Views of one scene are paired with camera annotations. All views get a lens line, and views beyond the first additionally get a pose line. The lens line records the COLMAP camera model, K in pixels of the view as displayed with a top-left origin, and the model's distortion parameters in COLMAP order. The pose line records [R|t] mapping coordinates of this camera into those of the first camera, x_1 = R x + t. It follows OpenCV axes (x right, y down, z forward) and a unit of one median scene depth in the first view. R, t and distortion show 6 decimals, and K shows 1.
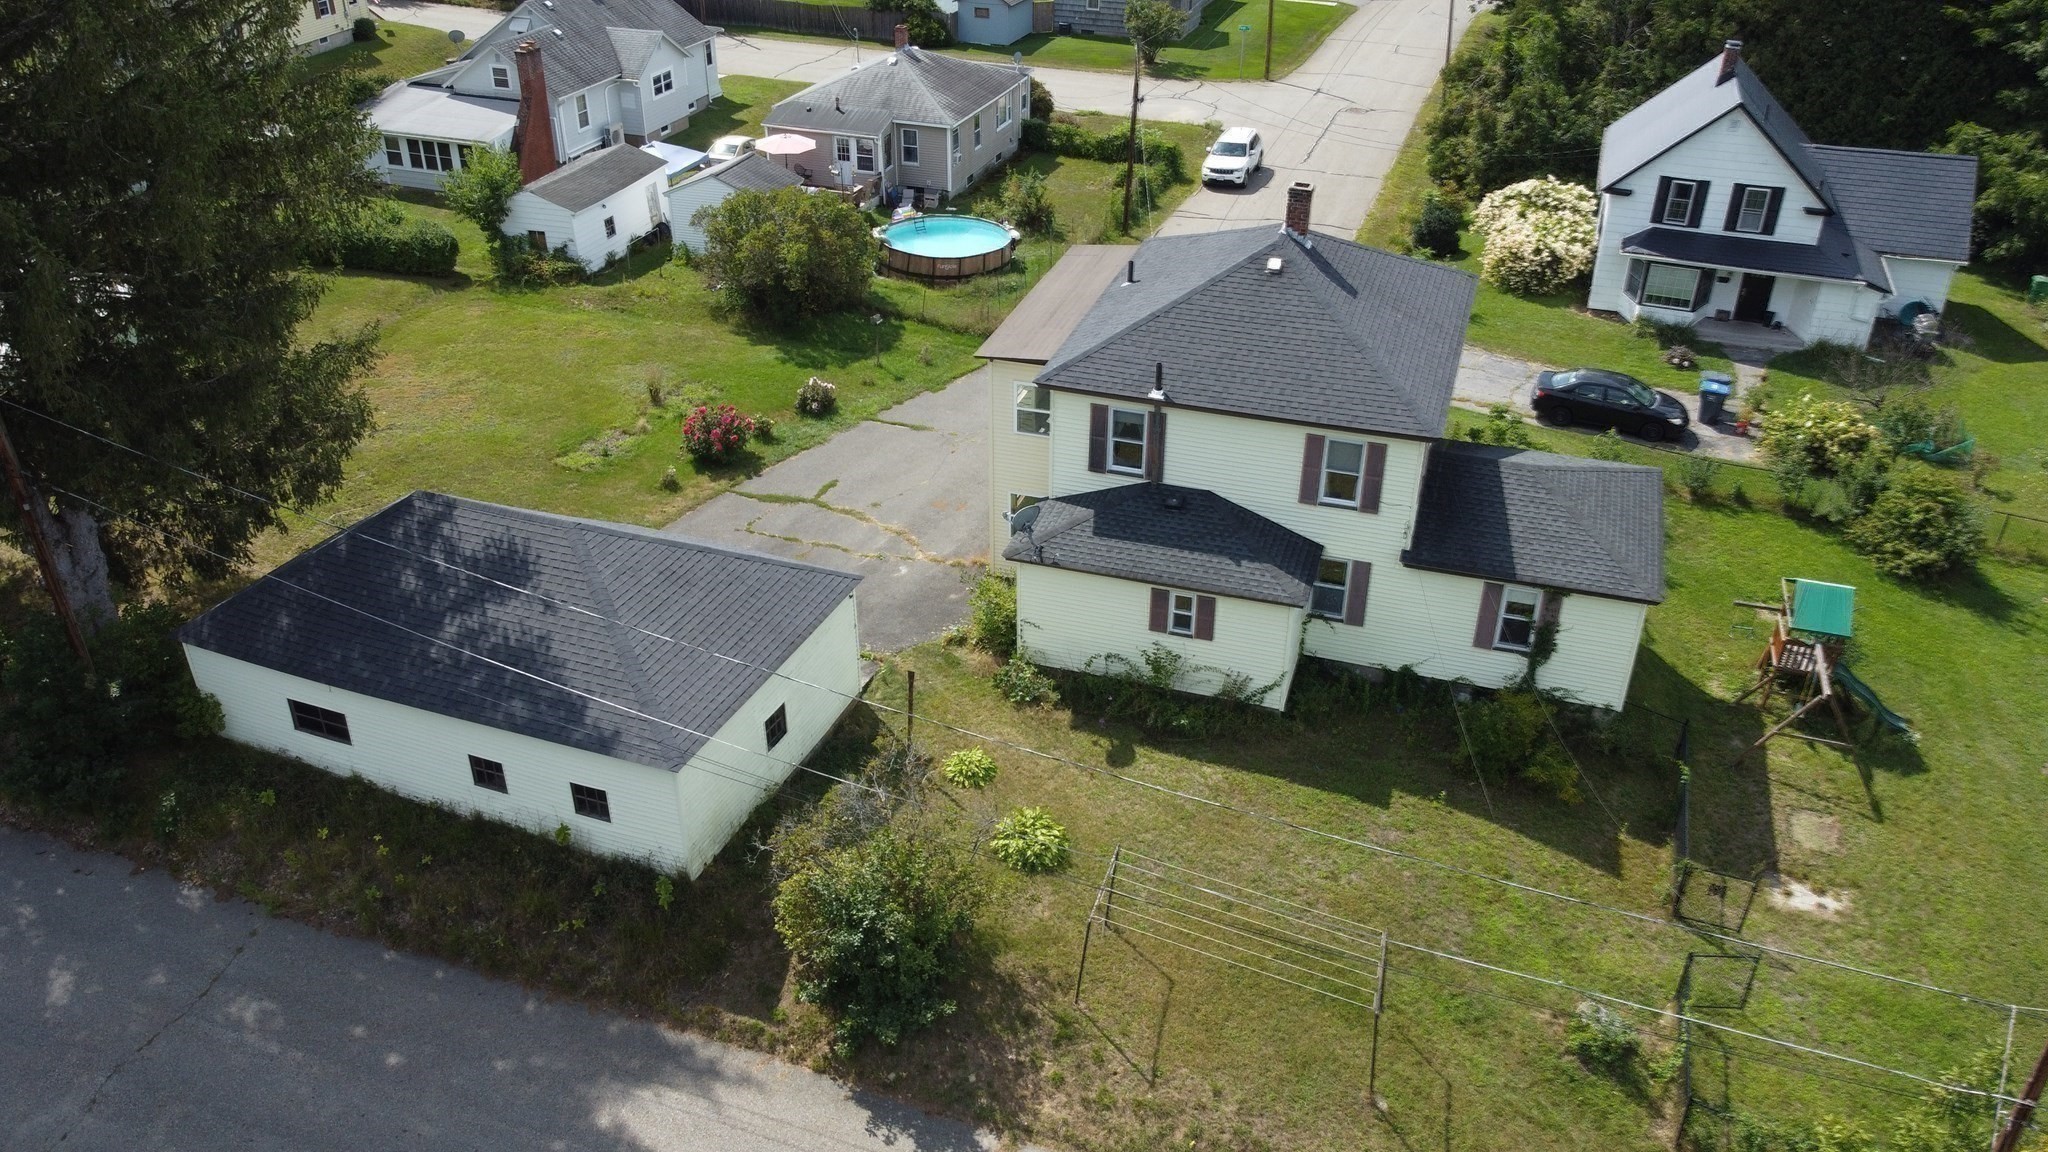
lens RADIAL K [[1557.2, 0, 1022.5], [0, 1557.2, 575.4], [0, 0, 1]] dist [-0.003800, -0.004553]
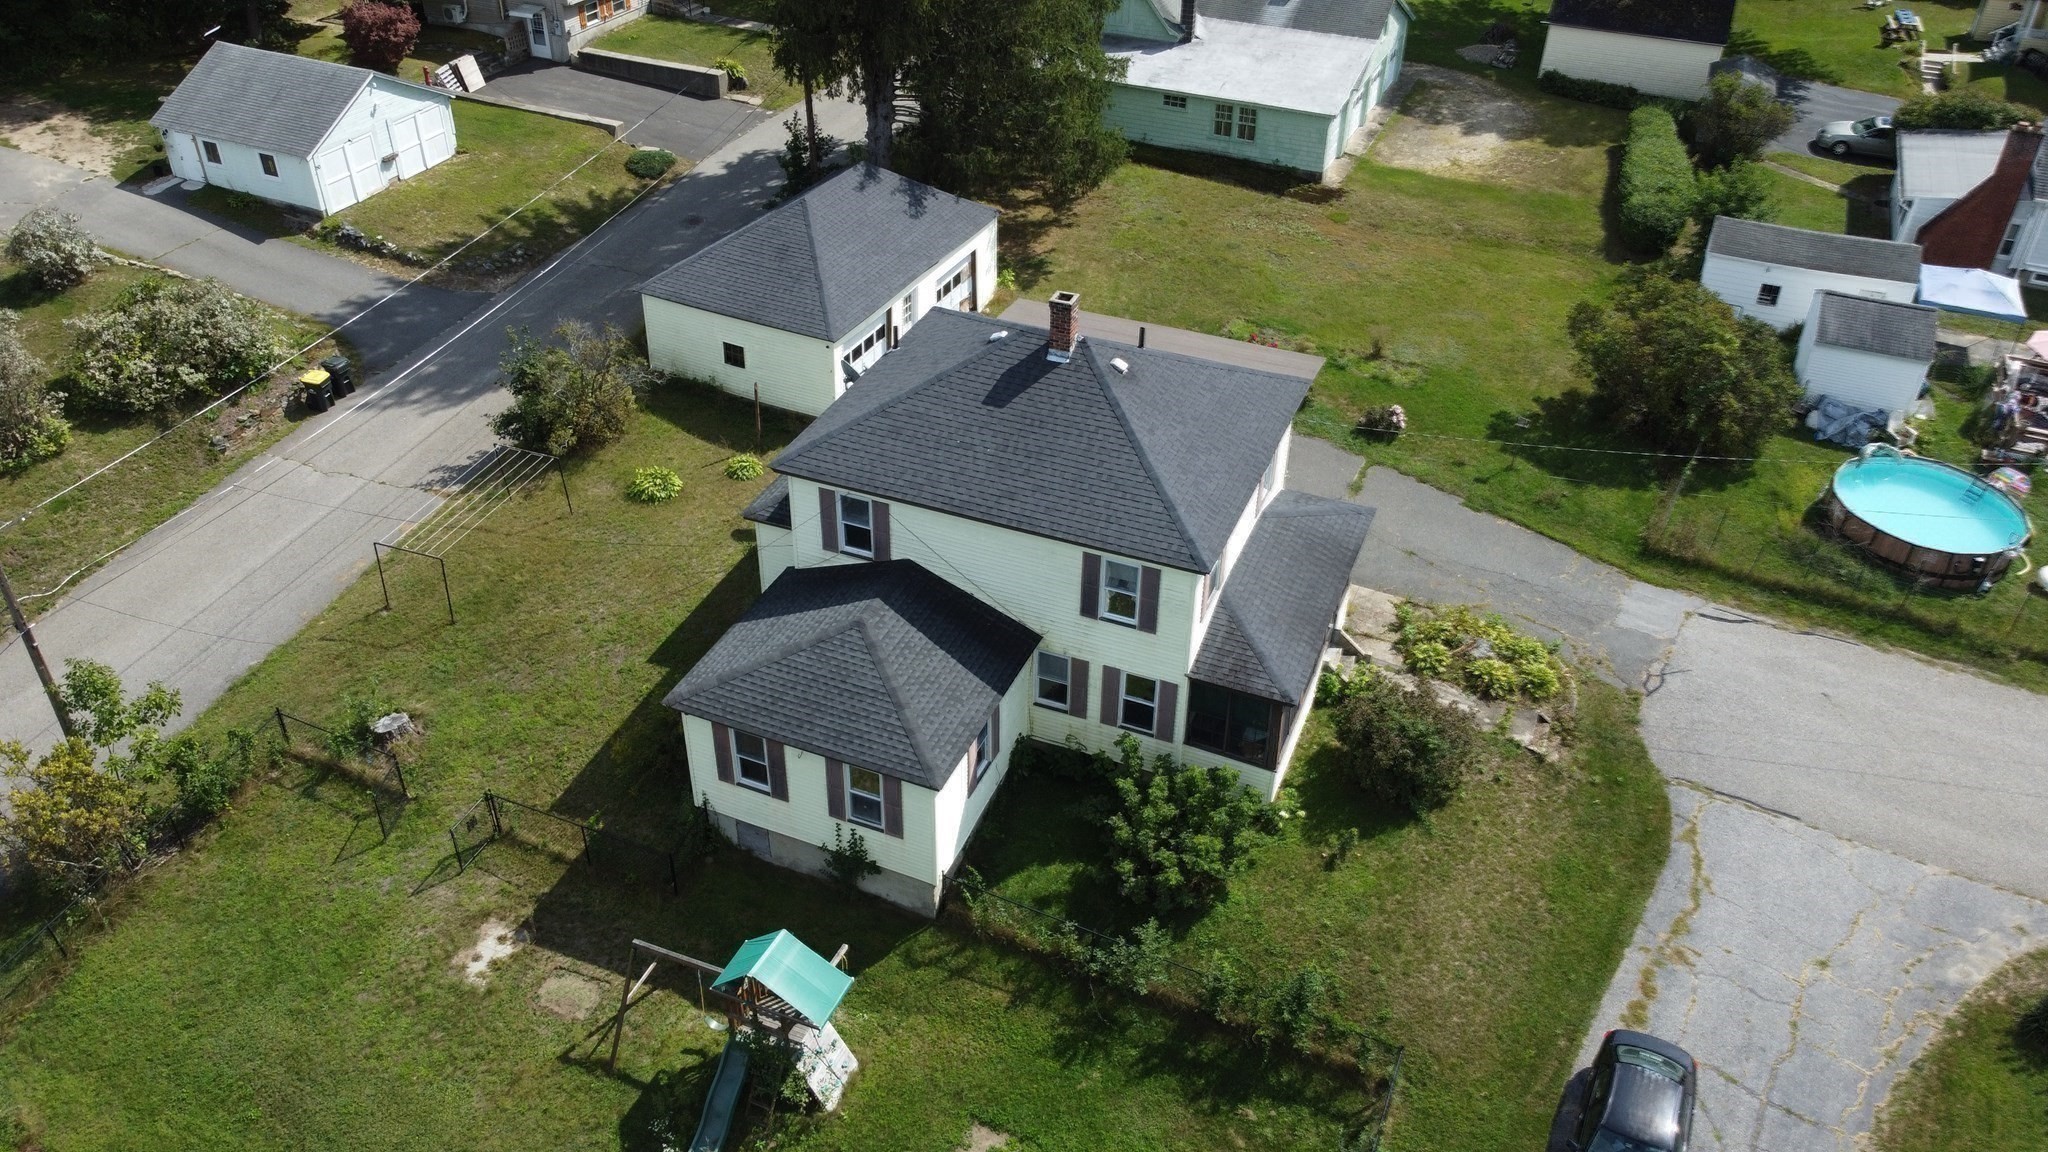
lens RADIAL K [[1557.2, 0, 1022.5], [0, 1557.2, 575.4], [0, 0, 1]] dist [-0.003800, -0.004553]
pose [[-0.069531, 0.569658, -0.818935, 1.022451], [-0.524125, 0.677627, 0.515863, -0.592426], [0.848798, 0.465093, 0.251456, 0.791204]]
